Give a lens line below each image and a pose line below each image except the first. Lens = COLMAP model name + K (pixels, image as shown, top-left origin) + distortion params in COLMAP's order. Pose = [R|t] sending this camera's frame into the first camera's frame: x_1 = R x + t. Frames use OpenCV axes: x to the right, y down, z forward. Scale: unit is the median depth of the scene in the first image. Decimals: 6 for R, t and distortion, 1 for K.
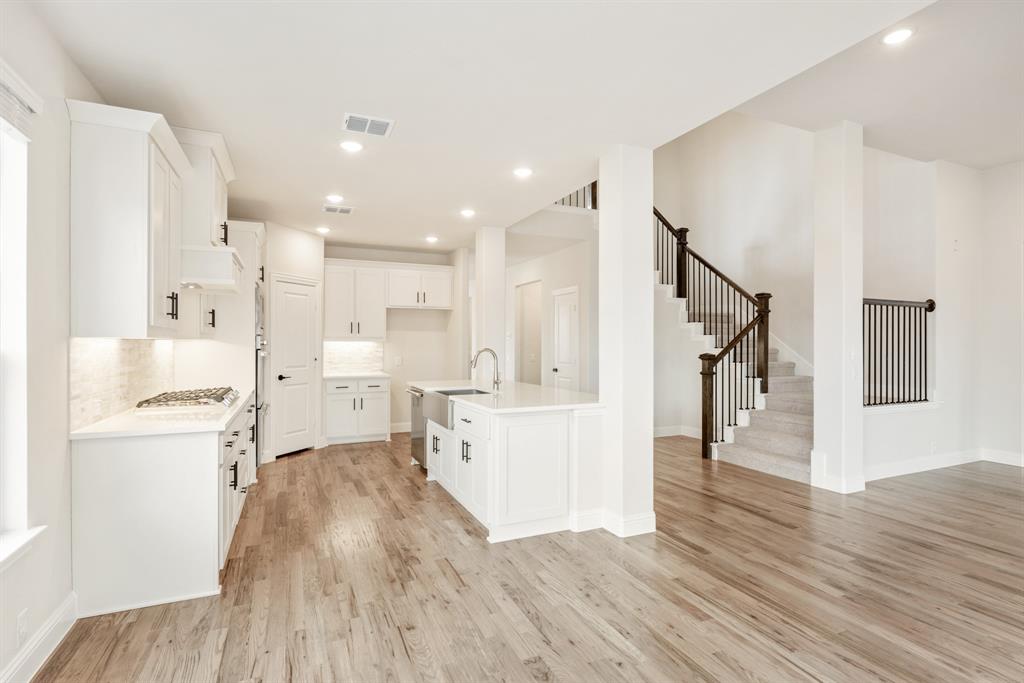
lens RADIAL K [[495.8, 0, 515.4], [0, 495.8, 342.2], [0, 0, 1]] dist [-0.007062, 0.000117]
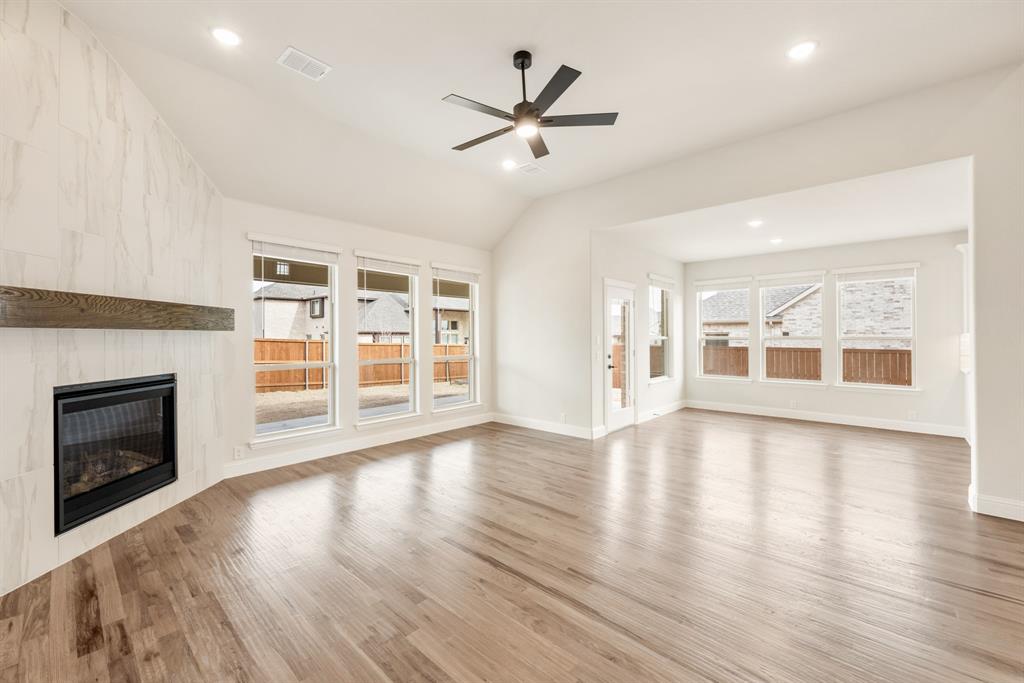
lens RADIAL K [[414.0, 0, 513.4], [0, 414.0, 333.7], [0, 0, 1]] dist [-0.000648, -0.000141]
pose [[-0.919990, -0.001415, -0.391939, 0.986614], [0.001349, 0.999976, -0.006778, 0.001814], [0.391939, -0.006764, -0.919966, 0.922936]]
